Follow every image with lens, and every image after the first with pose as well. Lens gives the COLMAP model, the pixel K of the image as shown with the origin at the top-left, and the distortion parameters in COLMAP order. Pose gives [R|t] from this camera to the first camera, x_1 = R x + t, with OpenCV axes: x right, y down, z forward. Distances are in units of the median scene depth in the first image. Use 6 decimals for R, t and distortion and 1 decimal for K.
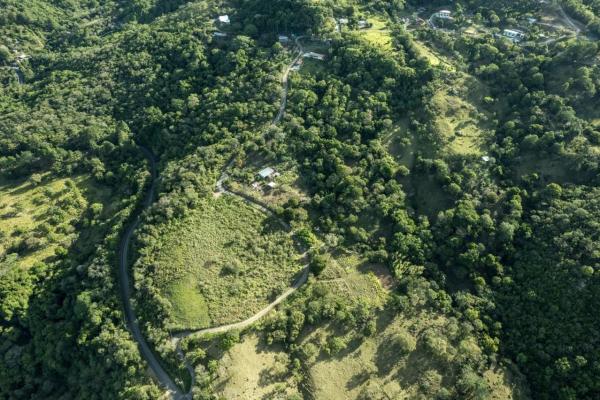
lens RADIAL K [[386.0, 0, 298.8], [0, 386.0, 201.2], [0, 0, 1]] dist [-0.086756, 0.079792]
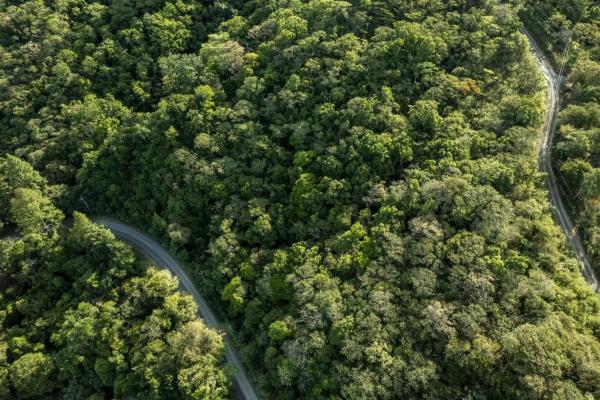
lens RADIAL K [[386.0, 0, 298.8], [0, 386.0, 201.2], [0, 0, 1]] dist [-0.086756, 0.079792]
pose [[0.936080, -0.257763, 0.239401, -0.428606], [0.245382, 0.966062, 0.080692, -0.187454], [-0.252075, -0.016790, 0.967562, 0.842344]]
